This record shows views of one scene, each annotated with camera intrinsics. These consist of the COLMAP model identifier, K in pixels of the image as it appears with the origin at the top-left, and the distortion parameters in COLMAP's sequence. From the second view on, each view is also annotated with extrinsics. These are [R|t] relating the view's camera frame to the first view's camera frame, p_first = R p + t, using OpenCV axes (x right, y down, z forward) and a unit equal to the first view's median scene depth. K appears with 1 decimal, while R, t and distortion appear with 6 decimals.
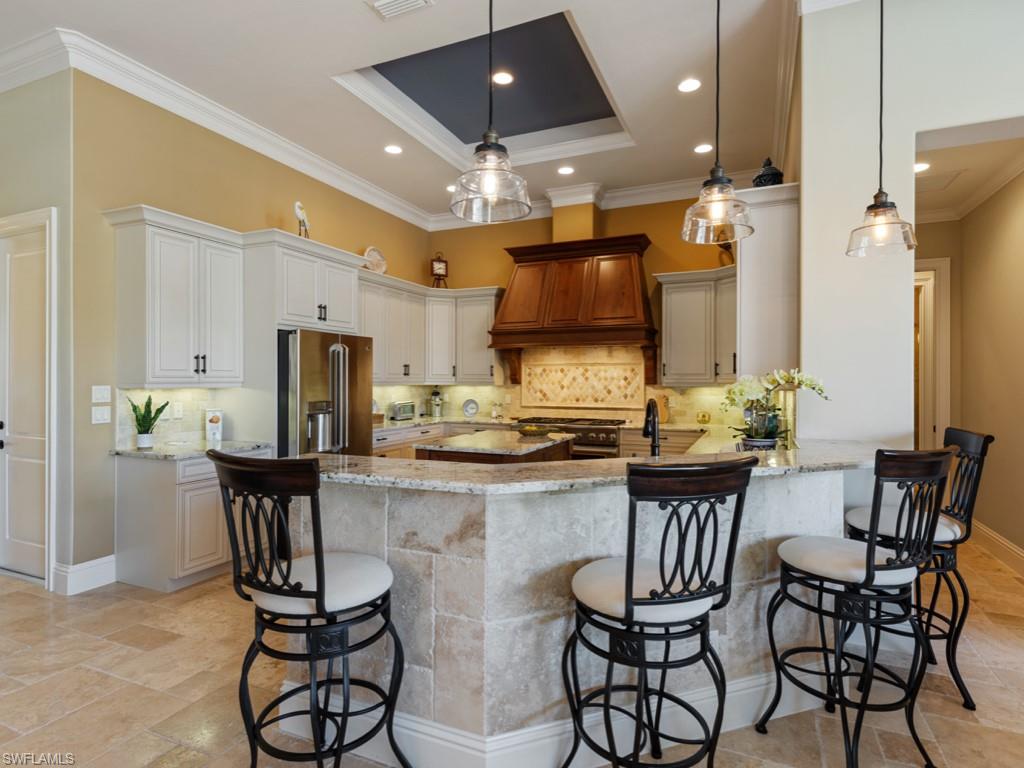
lens RADIAL K [[547.4, 0, 512.2], [0, 547.4, 378.5], [0, 0, 1]] dist [-0.001239, -0.000677]
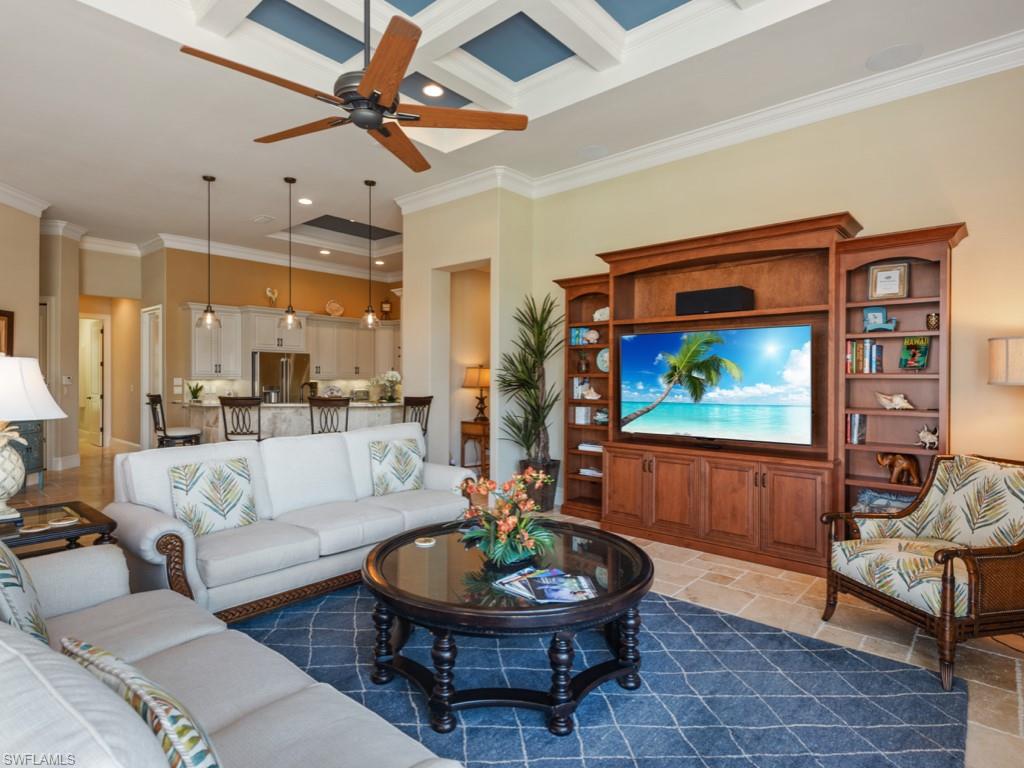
lens RADIAL K [[546.6, 0, 508.8], [0, 546.6, 378.2], [0, 0, 1]] dist [0.000385, -0.000048]
pose [[0.952722, 0.001033, -0.303842, 1.172149], [-0.000157, 0.999996, 0.002909, 0.005921], [0.303844, -0.002724, 0.952718, -0.722124]]
